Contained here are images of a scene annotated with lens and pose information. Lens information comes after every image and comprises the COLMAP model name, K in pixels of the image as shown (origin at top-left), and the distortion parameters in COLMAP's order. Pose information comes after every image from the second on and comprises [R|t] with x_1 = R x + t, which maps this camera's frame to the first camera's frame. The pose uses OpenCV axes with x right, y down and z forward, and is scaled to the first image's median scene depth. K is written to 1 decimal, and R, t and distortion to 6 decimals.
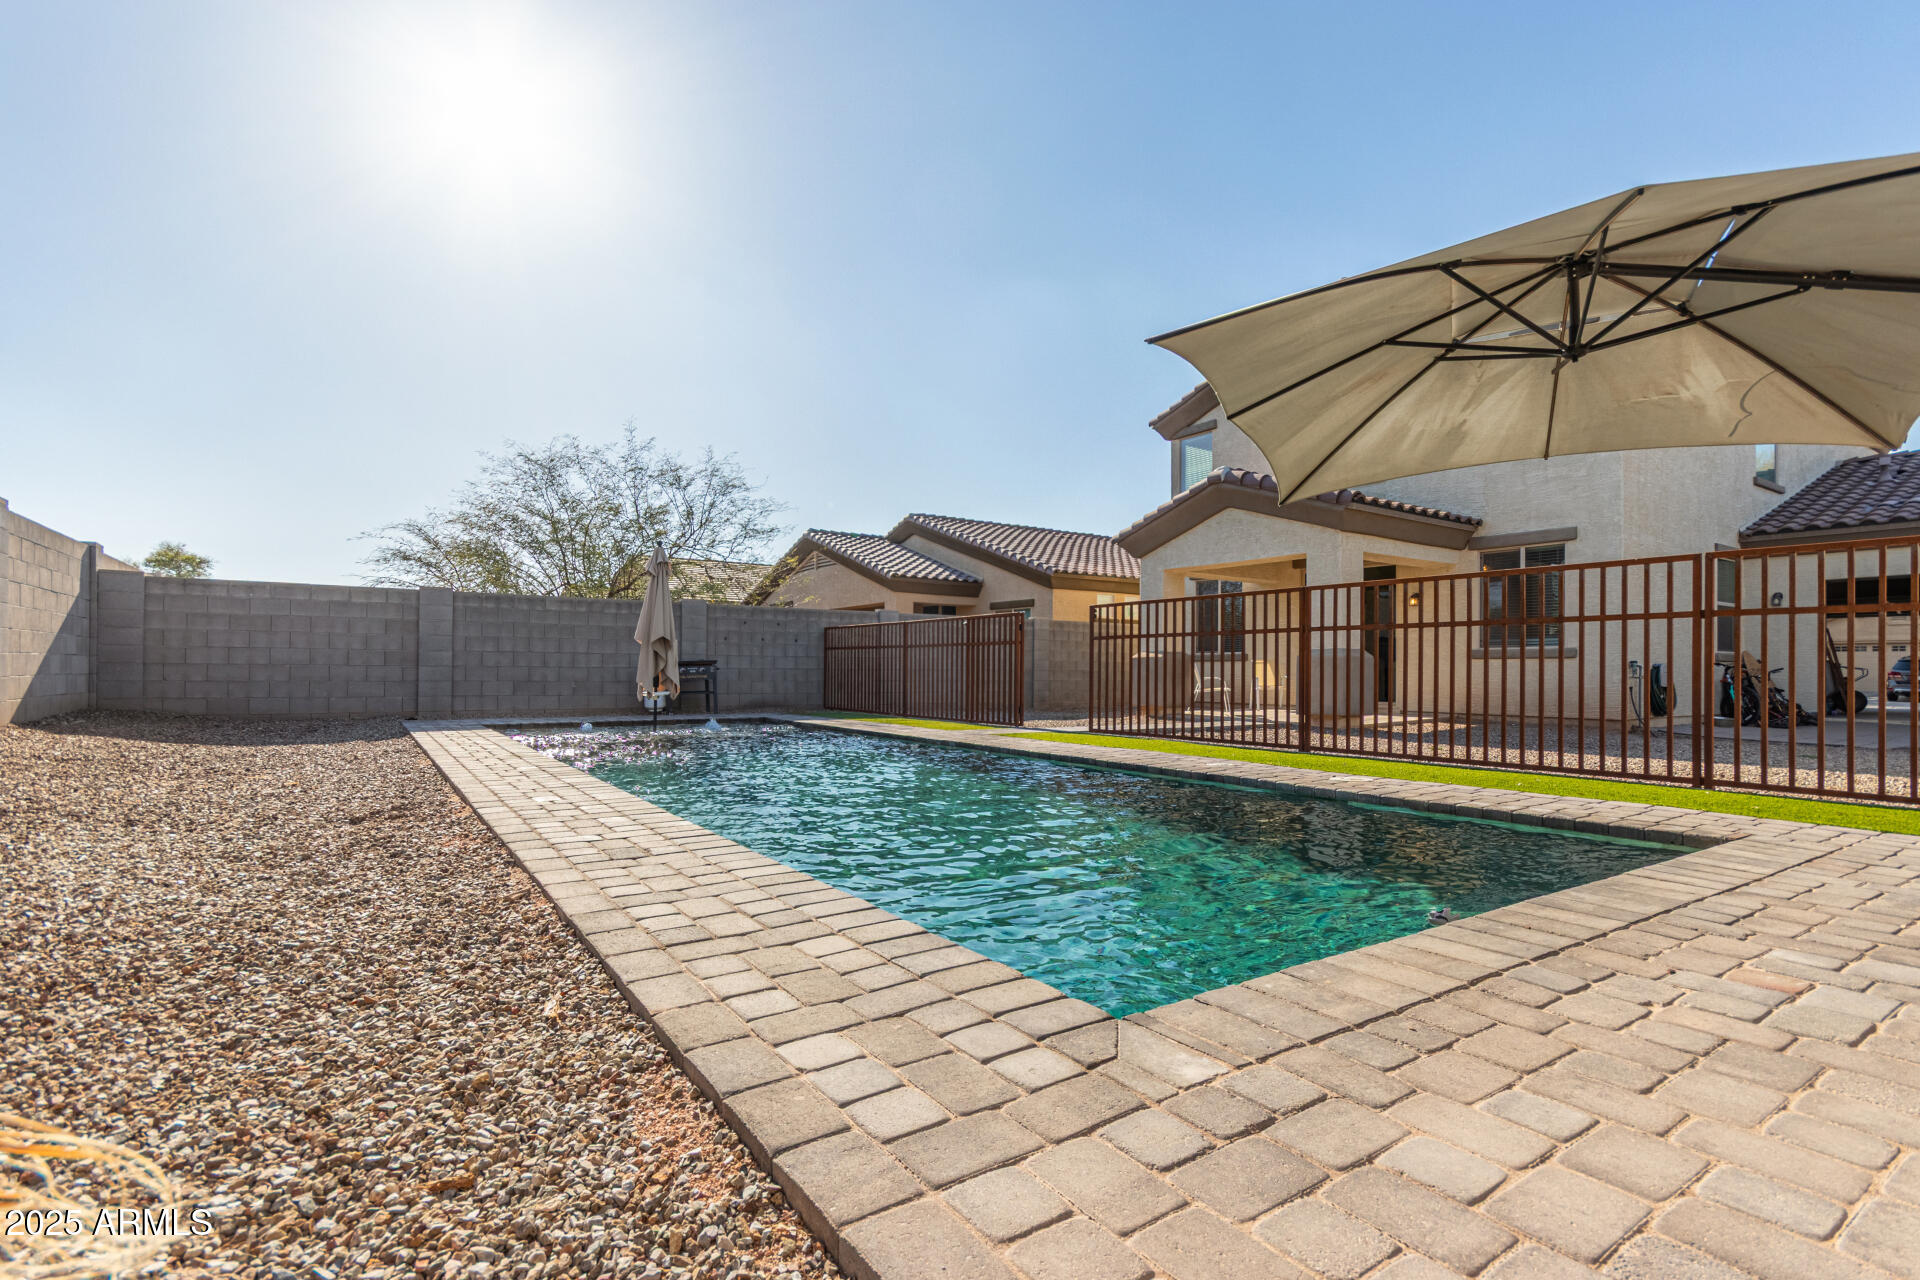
lens RADIAL K [[885.5, 0, 997.7], [0, 885.5, 653.4], [0, 0, 1]] dist [0.001556, 0.000265]
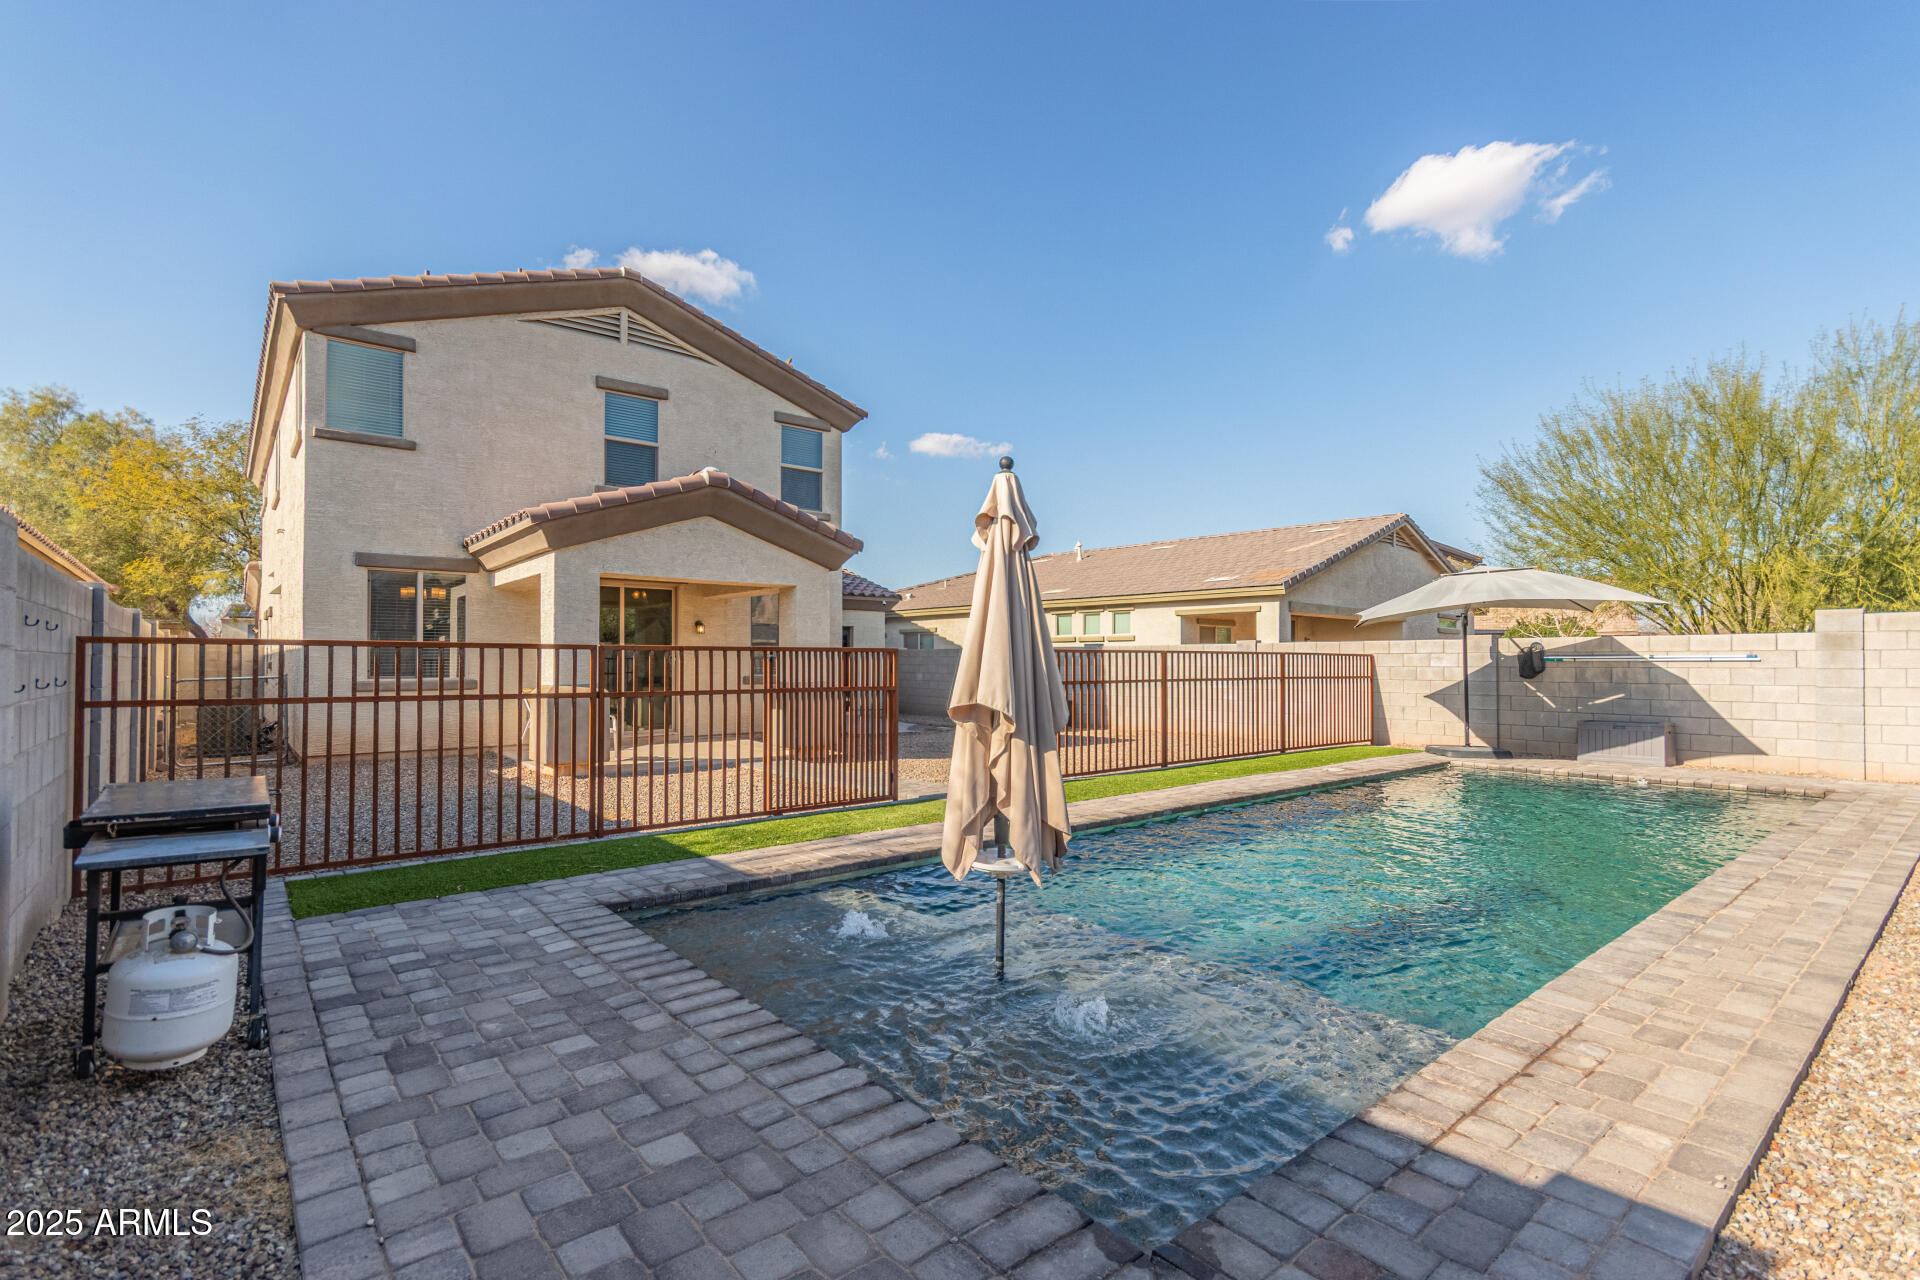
lens RADIAL K [[910.6, 0, 960.0], [0, 910.6, 640.0], [0, 0, 1]] dist [0.003271, 0.000525]
pose [[-0.076089, 0.022172, 0.996854, -0.601785], [-0.020331, 0.999510, -0.023783, -0.028250], [-0.996894, -0.022077, -0.075601, 0.778265]]
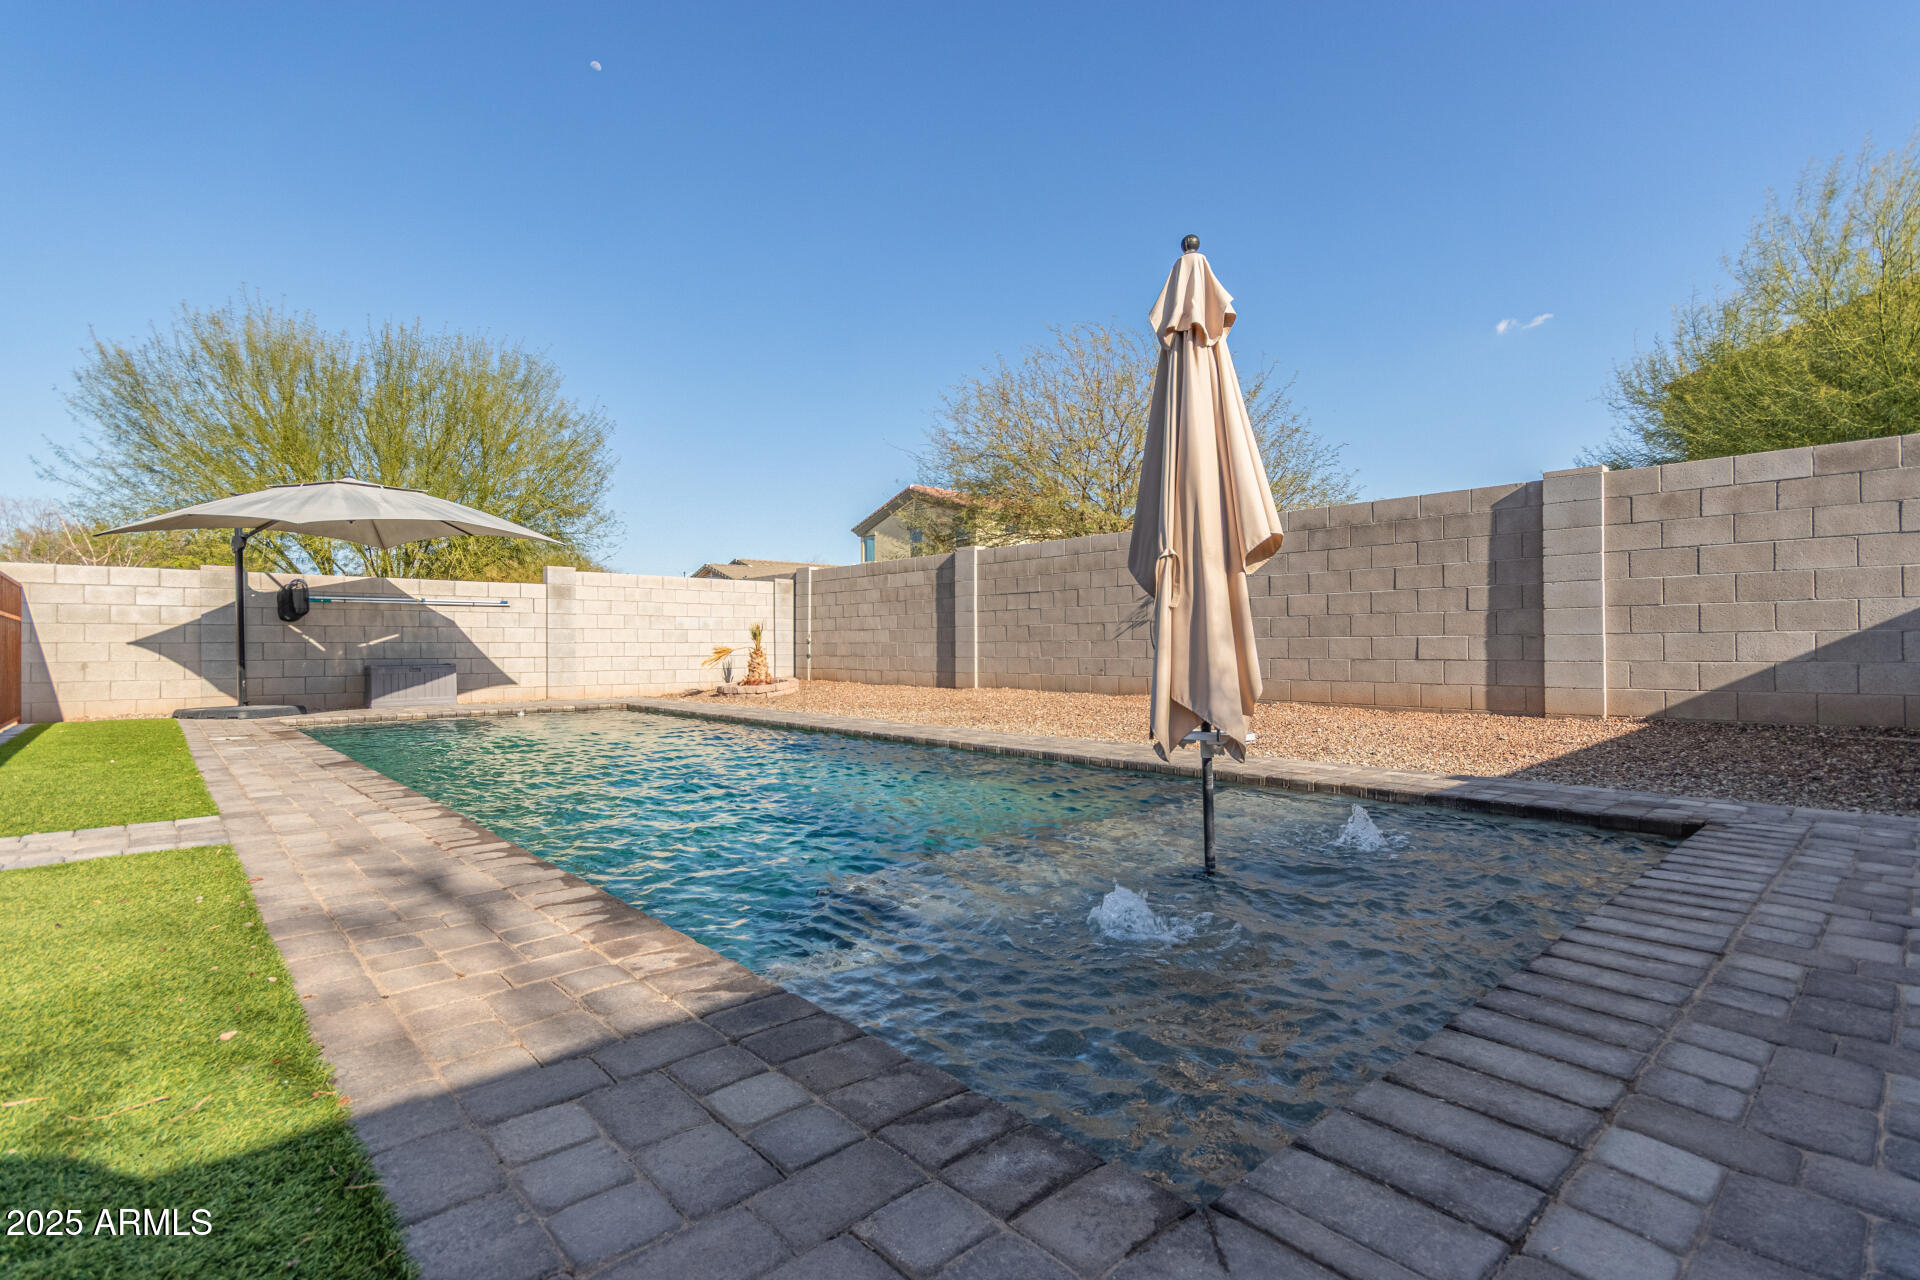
lens RADIAL K [[872.6, 0, 960.0], [0, 872.6, 640.0], [0, 0, 1]] dist [-0.001566, -0.000296]
pose [[-0.993274, 0.000194, -0.115790, -0.235153], [0.003042, 0.999697, -0.024421, 0.013039], [0.115750, -0.024609, -0.992973, 0.954105]]
